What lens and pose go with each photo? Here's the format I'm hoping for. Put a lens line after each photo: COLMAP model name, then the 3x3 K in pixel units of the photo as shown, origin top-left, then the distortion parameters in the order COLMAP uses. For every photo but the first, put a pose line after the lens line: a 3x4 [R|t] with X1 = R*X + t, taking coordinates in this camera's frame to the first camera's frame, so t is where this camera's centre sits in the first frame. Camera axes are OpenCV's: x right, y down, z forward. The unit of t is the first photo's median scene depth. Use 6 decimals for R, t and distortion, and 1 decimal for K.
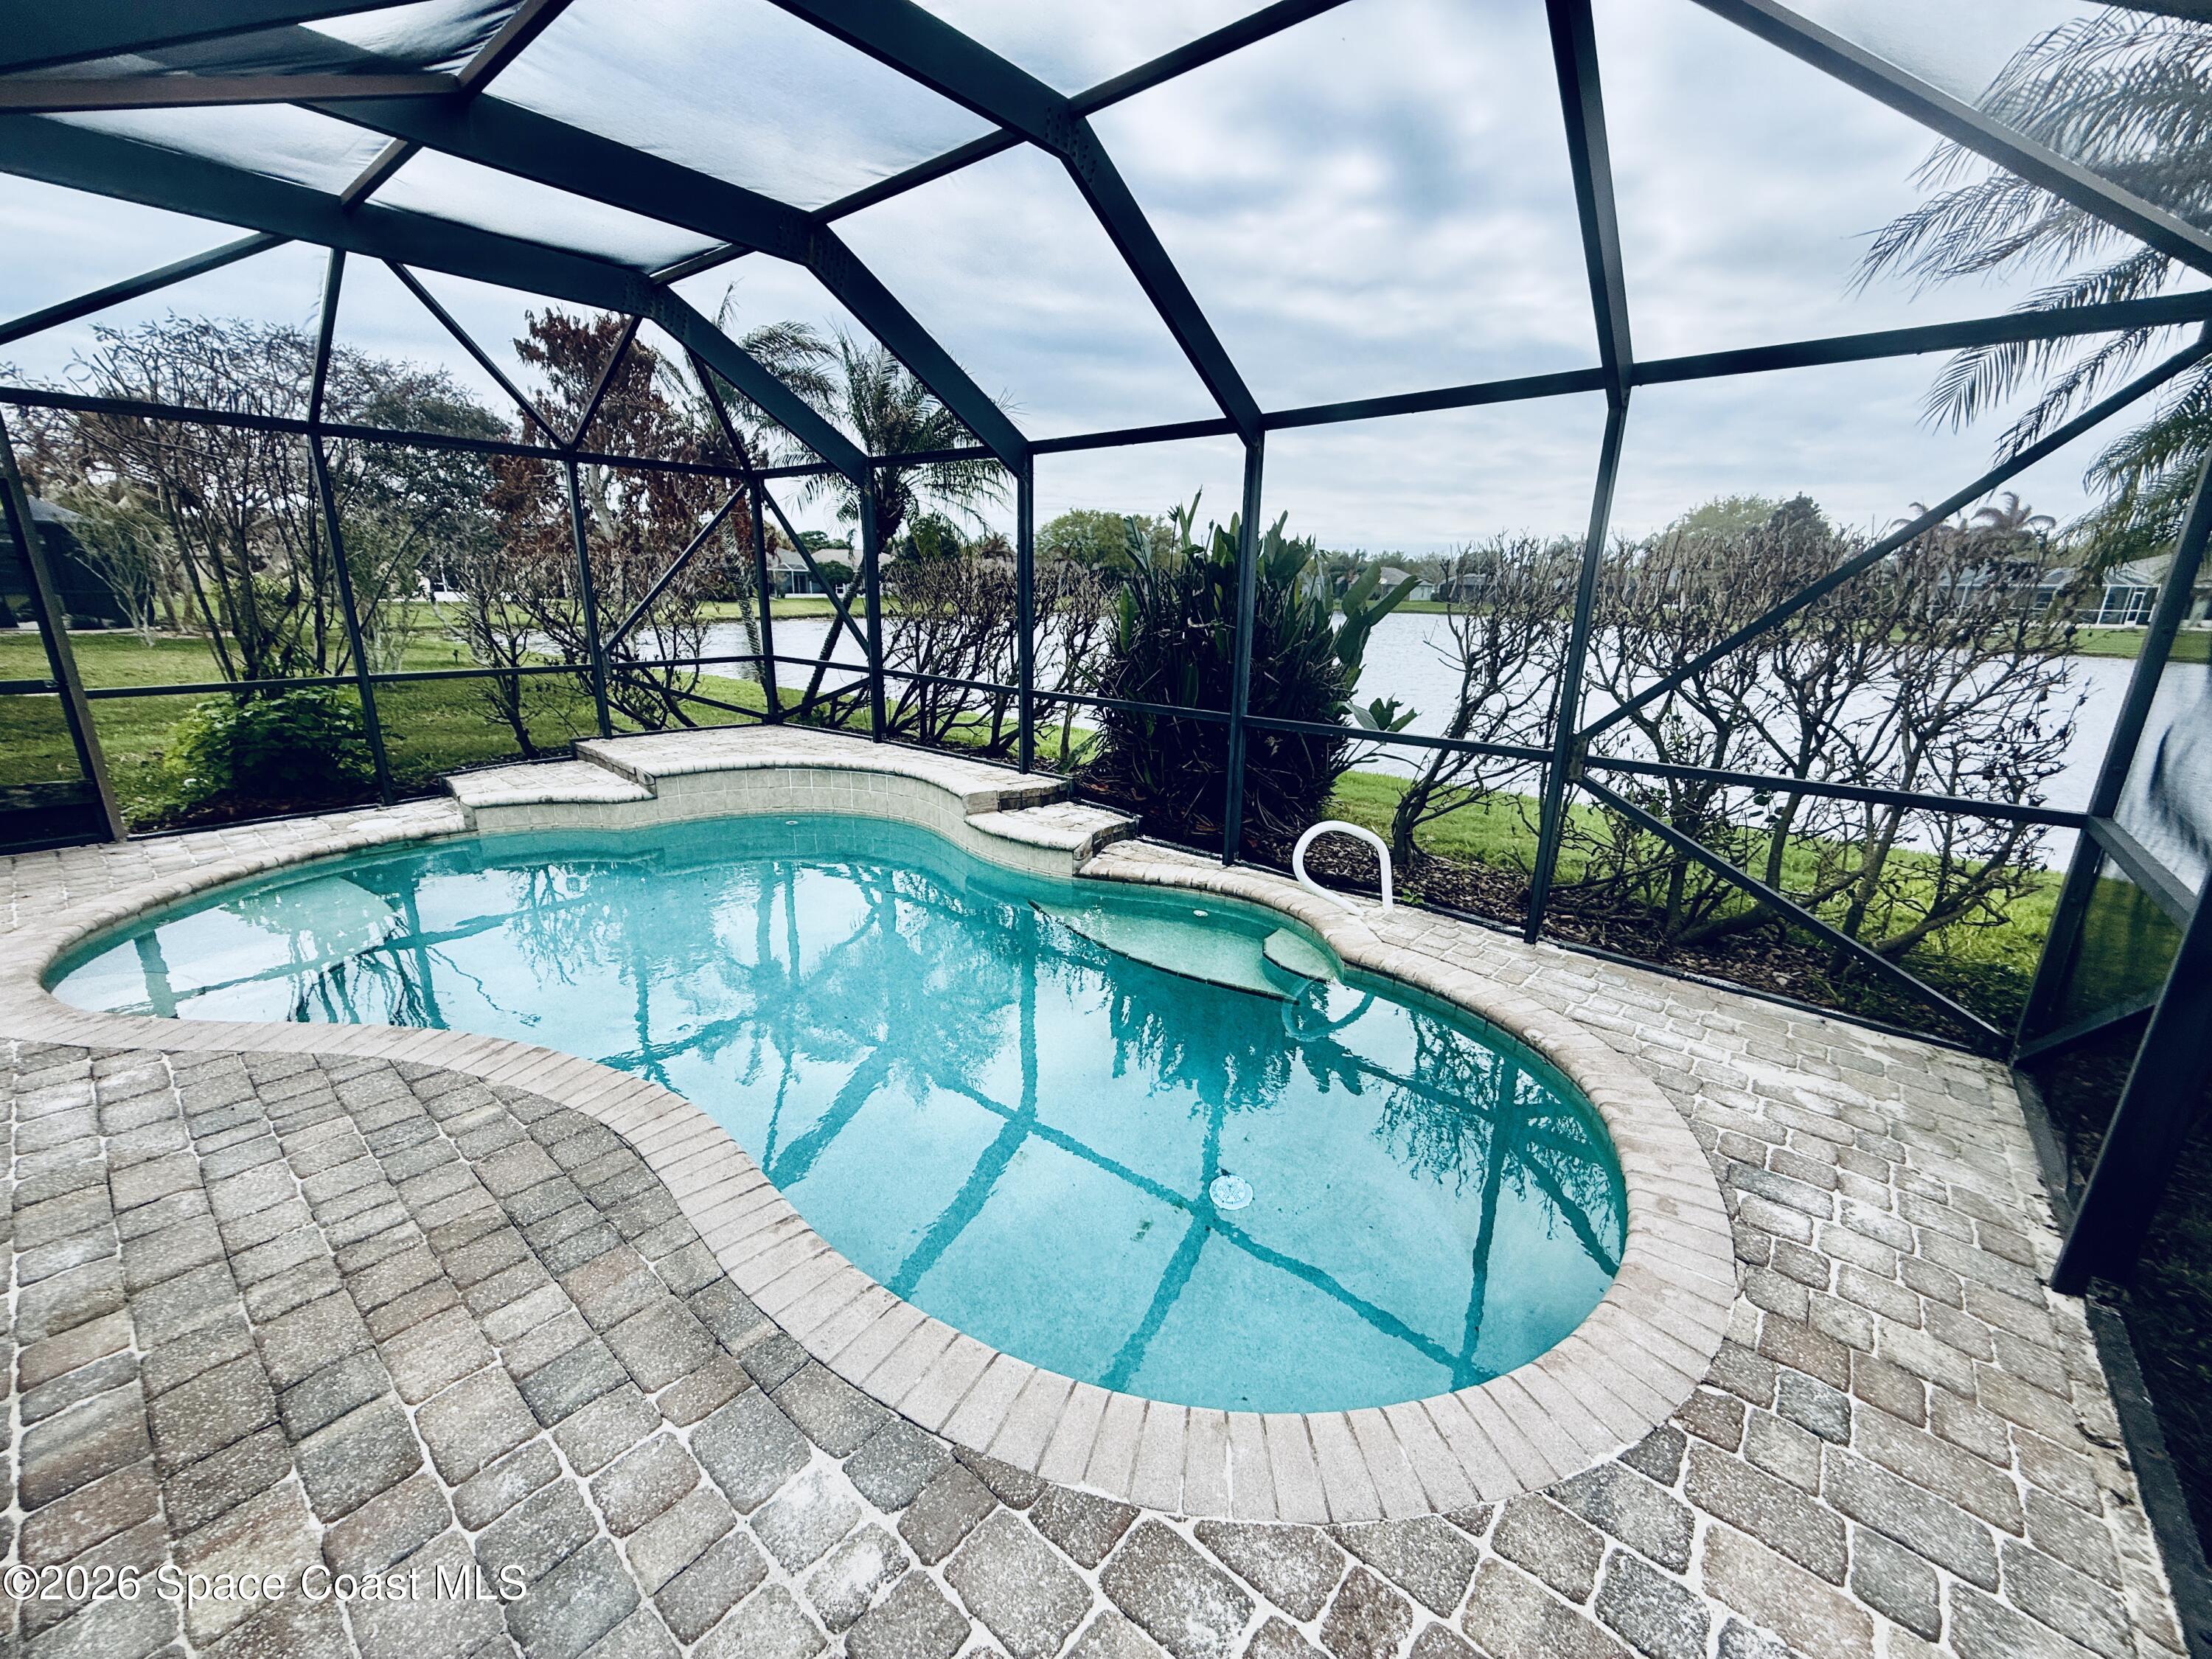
lens RADIAL K [[879.4, 0, 1106.0], [0, 879.4, 829.5], [0, 0, 1]] dist [0.001676, 0.000296]
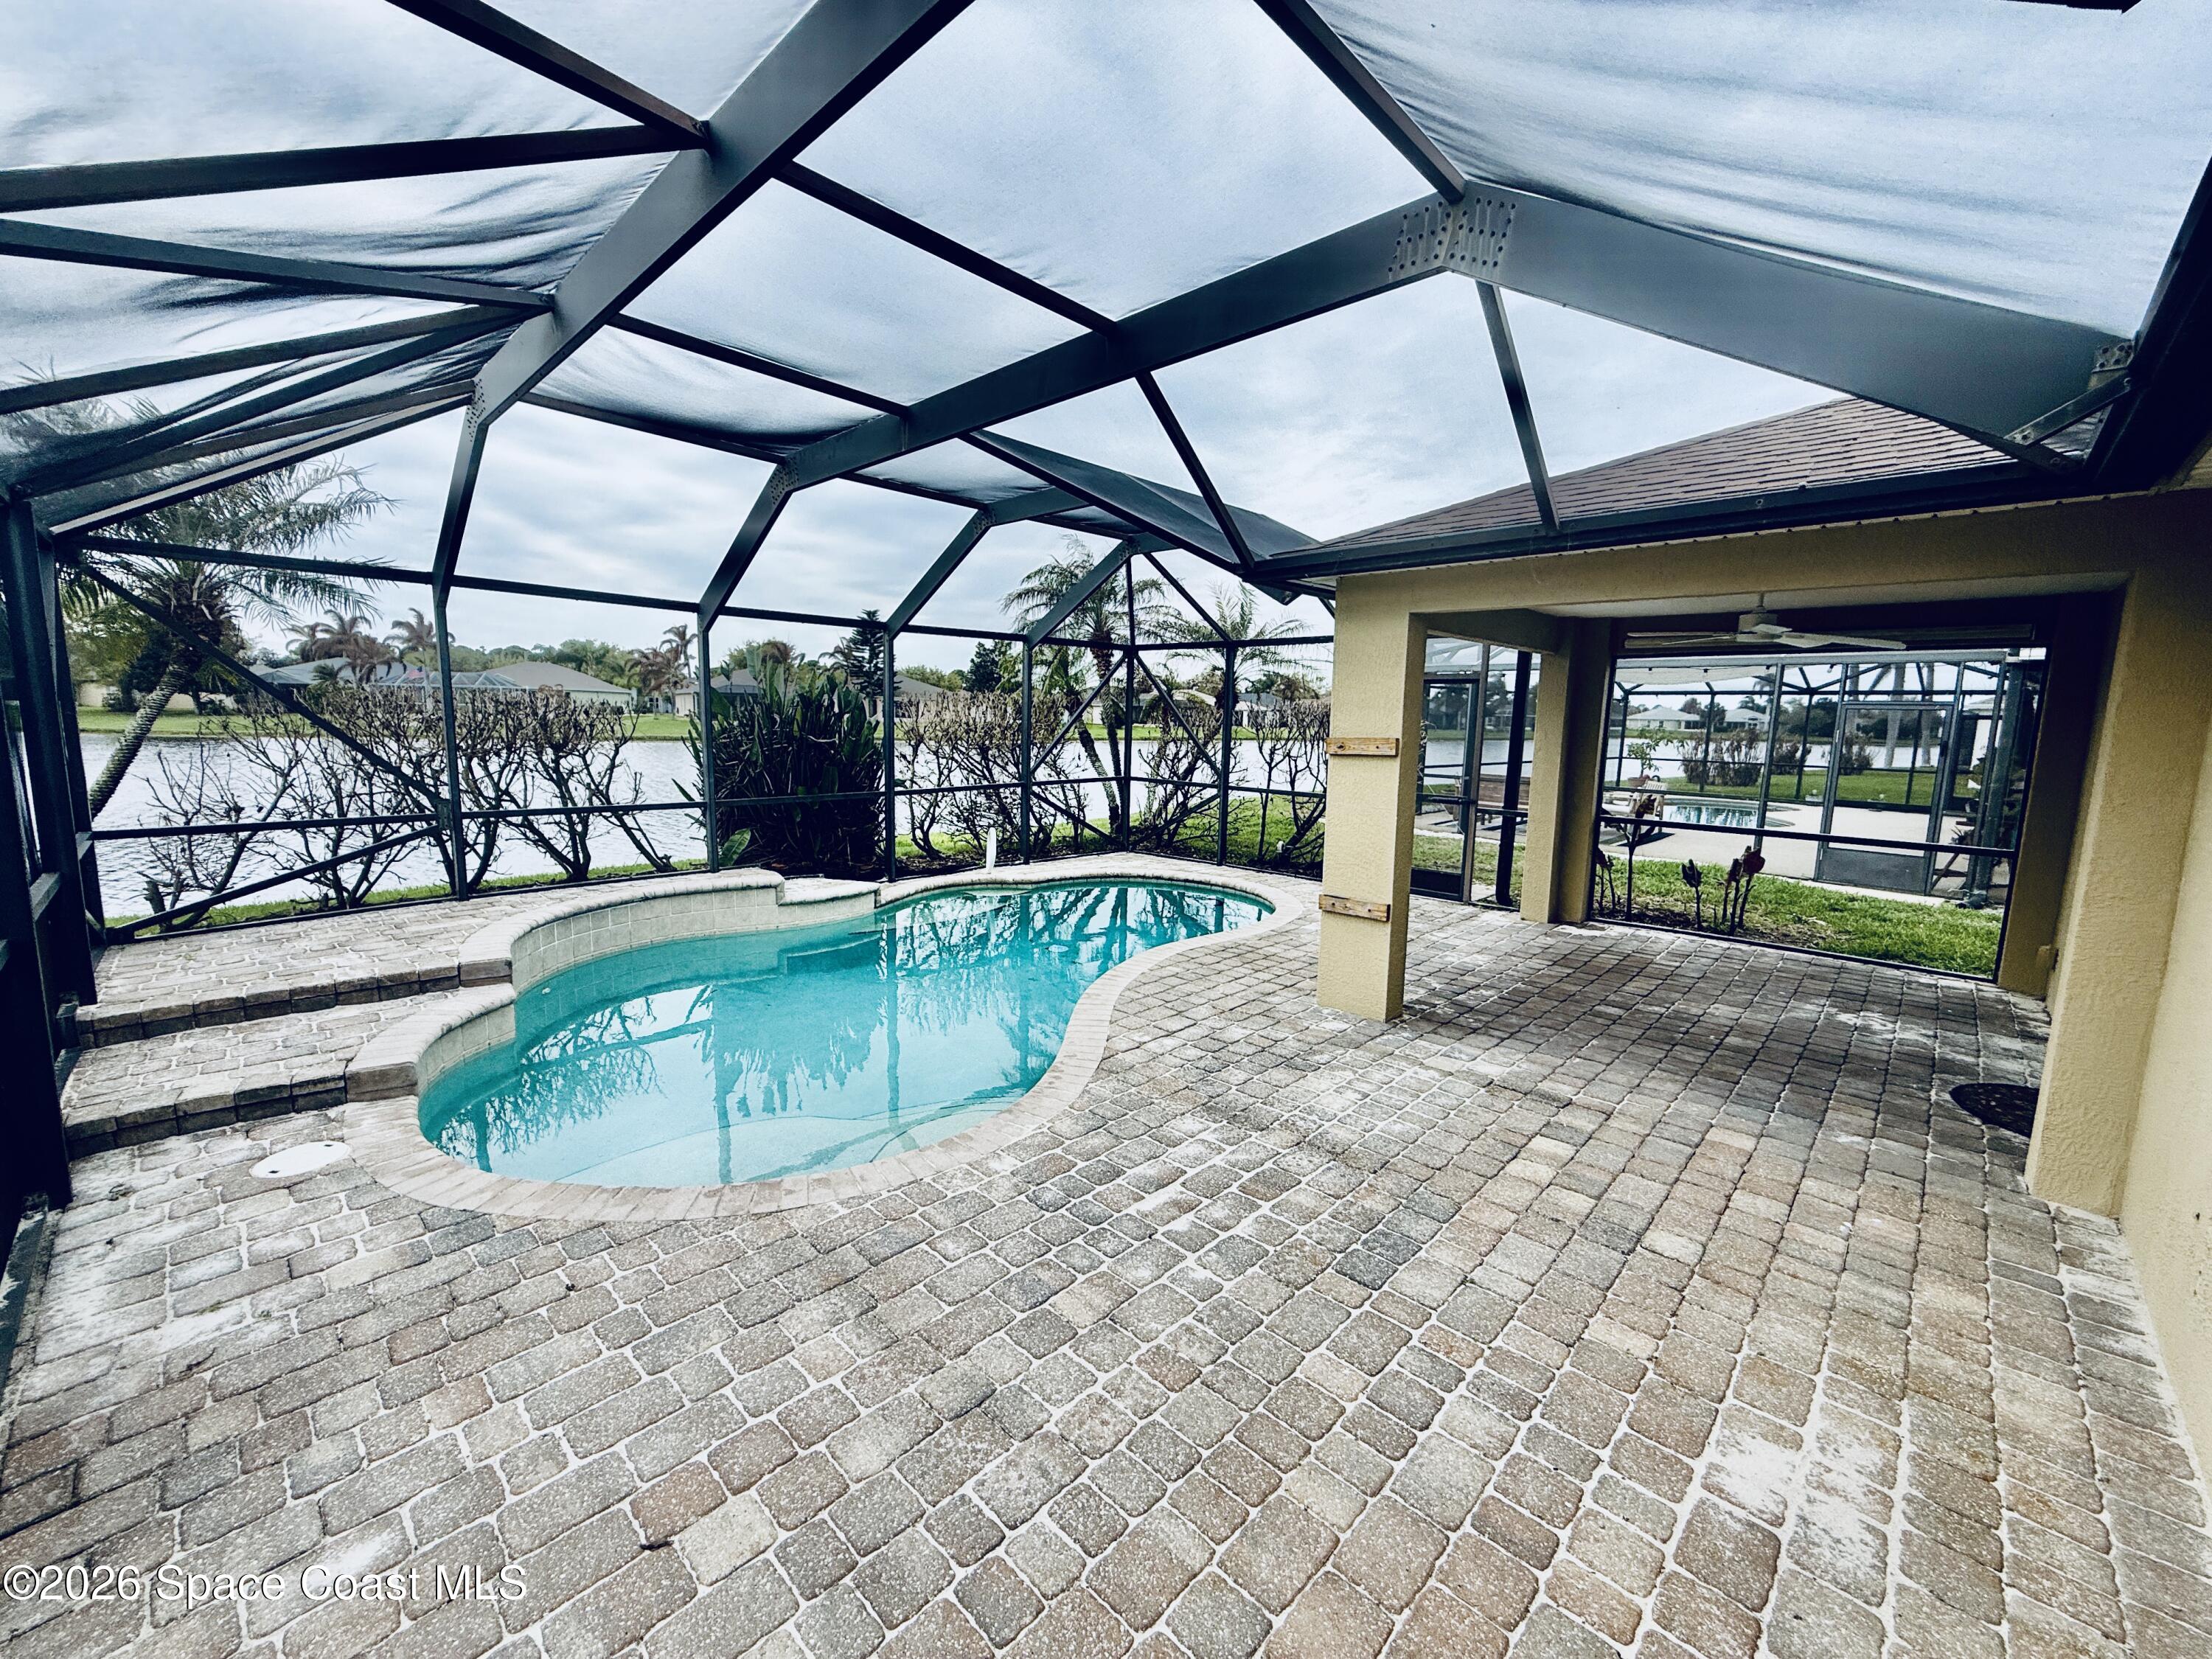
lens RADIAL K [[879.4, 0, 1106.0], [0, 879.4, 829.5], [0, 0, 1]] dist [0.001676, 0.000296]
pose [[0.068384, -0.145877, 0.986936, -2.886809], [0.248882, 0.960470, 0.124720, -0.323723], [-0.966117, 0.237102, 0.101987, 0.887393]]
